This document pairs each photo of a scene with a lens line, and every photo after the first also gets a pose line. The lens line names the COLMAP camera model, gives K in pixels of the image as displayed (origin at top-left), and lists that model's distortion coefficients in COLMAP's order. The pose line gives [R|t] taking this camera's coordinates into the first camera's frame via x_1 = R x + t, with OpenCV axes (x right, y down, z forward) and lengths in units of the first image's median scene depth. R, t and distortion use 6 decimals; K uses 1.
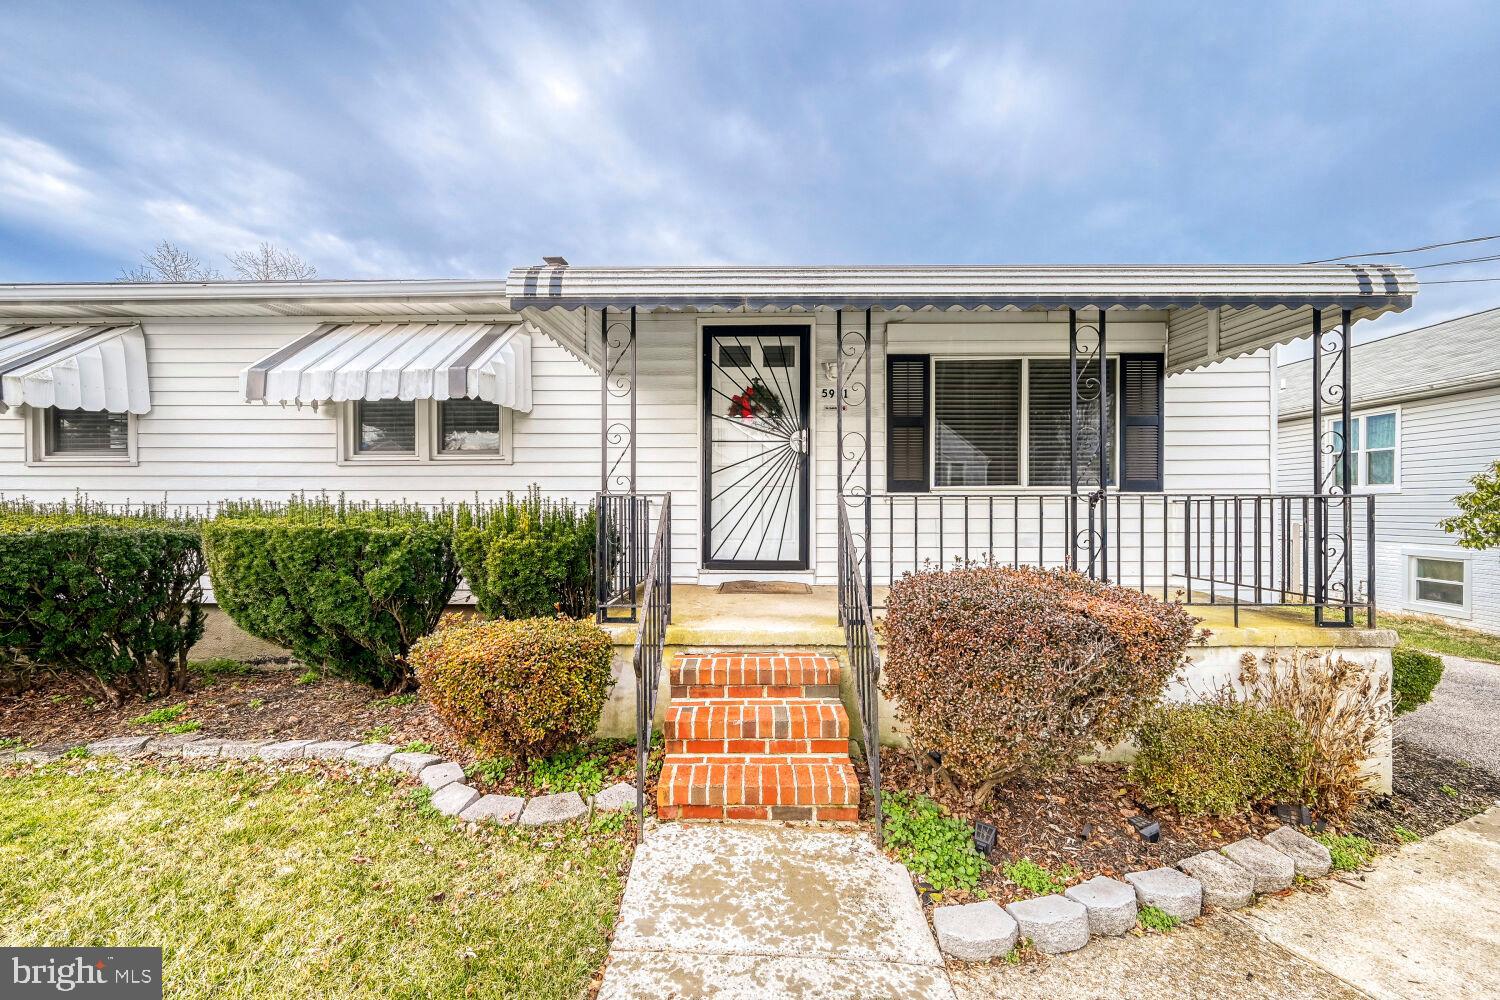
lens RADIAL K [[588.5, 0, 741.4], [0, 588.5, 511.1], [0, 0, 1]] dist [-0.001682, 0.000187]
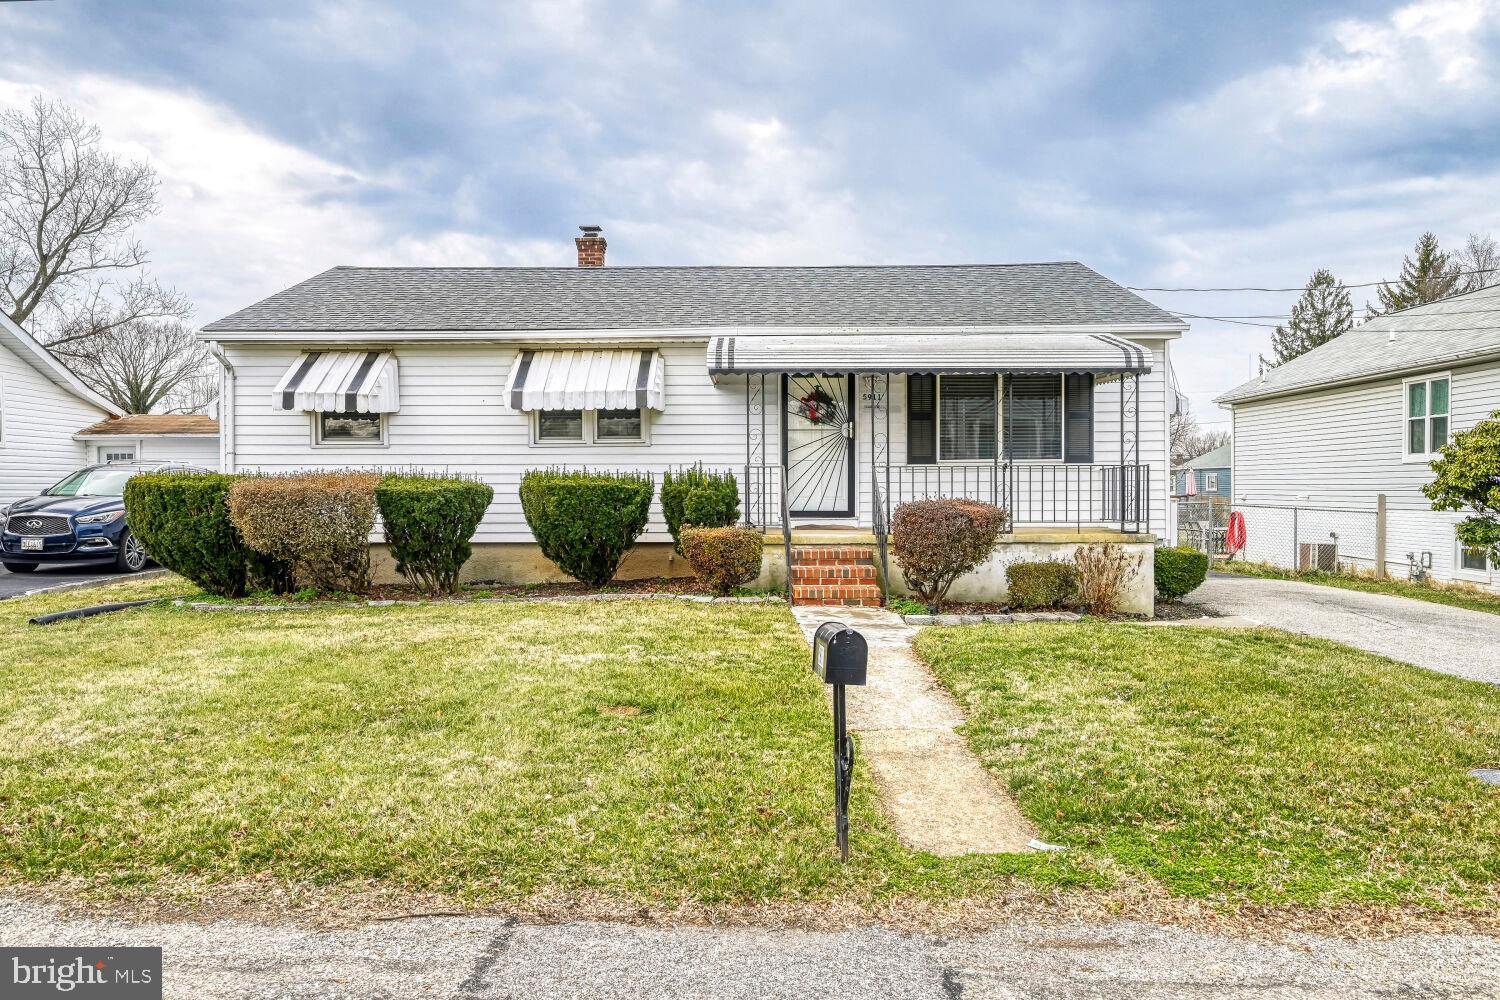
lens RADIAL K [[1145.5, 0, 742.1], [0, 1145.5, 493.2], [0, 0, 1]] dist [0.003032, -0.005913]
pose [[0.999431, -0.004902, 0.033381, -0.263170], [0.005011, 0.999982, -0.003168, 0.048273], [-0.033365, 0.003334, 0.999438, -1.864502]]
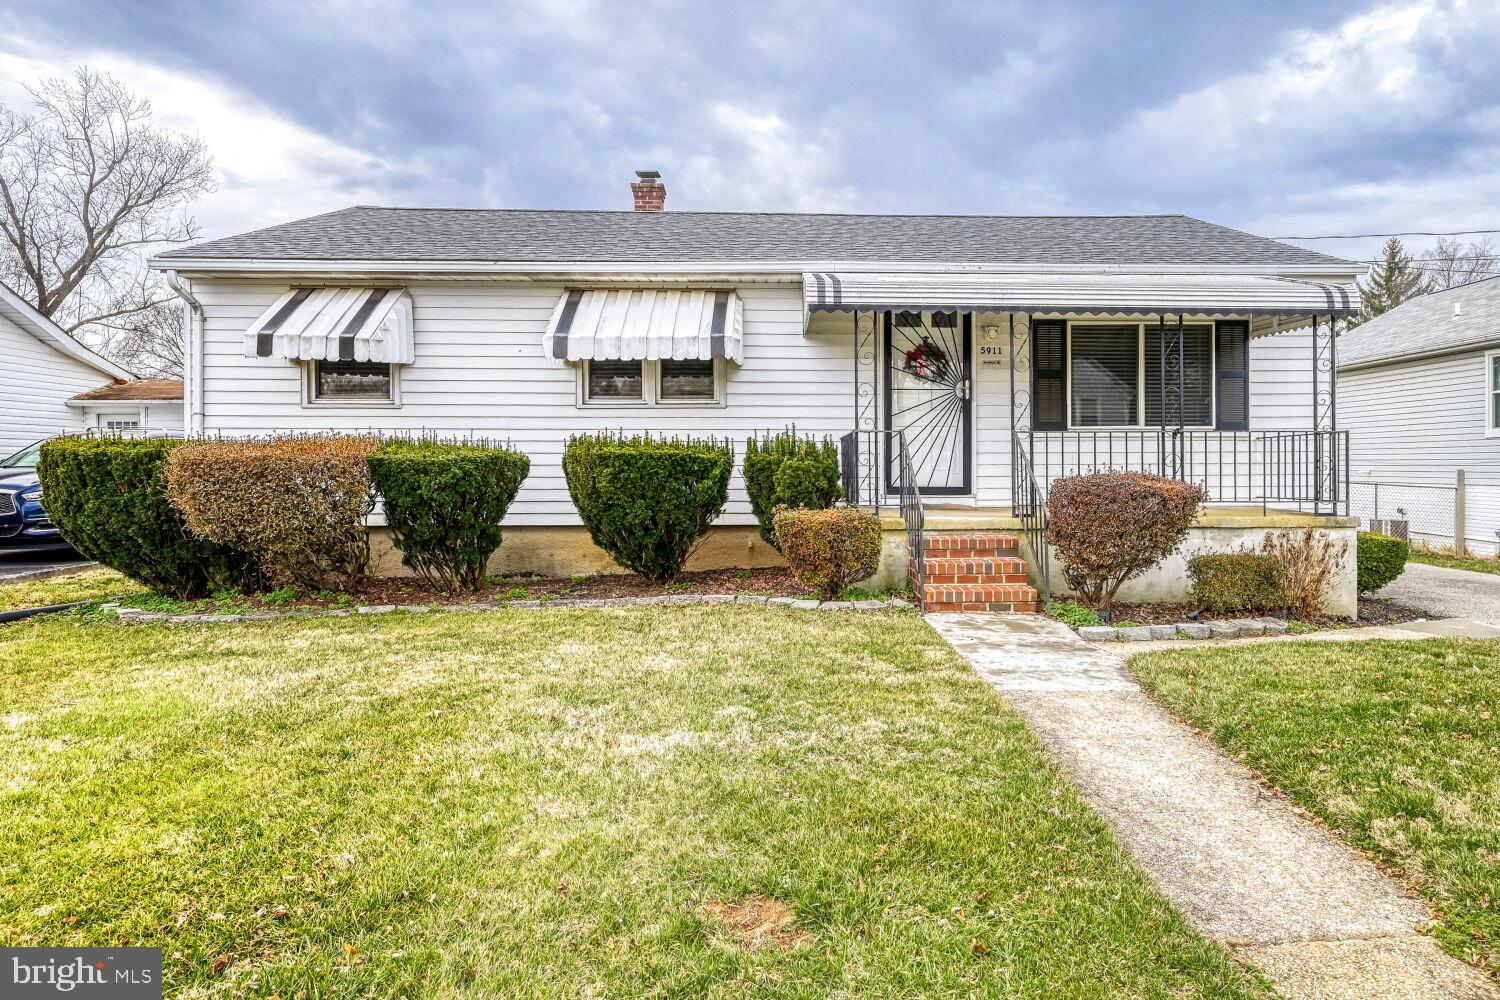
lens RADIAL K [[986.6, 0, 819.1], [0, 986.6, 465.4], [0, 0, 1]] dist [-0.003963, 0.001249]
pose [[0.996478, -0.002511, 0.083816, -0.375194], [0.003083, 0.999973, -0.006695, 0.052709], [-0.083797, 0.006930, 0.996459, -1.026249]]
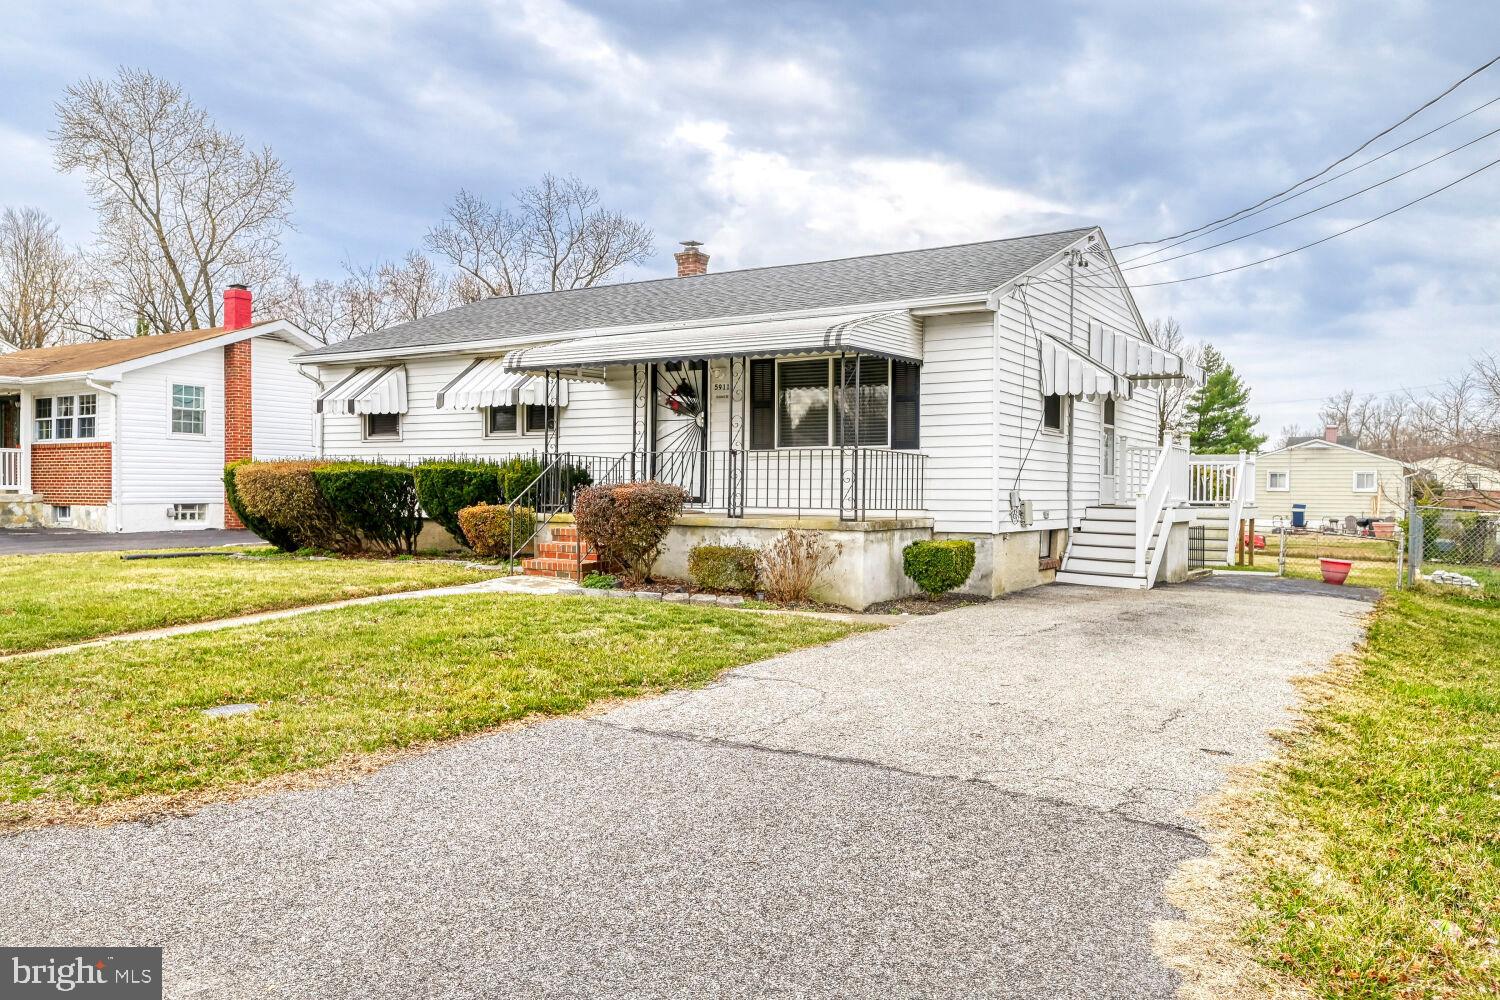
lens RADIAL K [[1145.5, 0, 764.1], [0, 1145.5, 506.3], [0, 0, 1]] dist [0.003032, -0.005913]
pose [[0.857278, 0.014110, -0.514661, 1.808224], [-0.011948, 0.999900, 0.007513, 0.086373], [0.514716, -0.000292, 0.857361, -1.505981]]
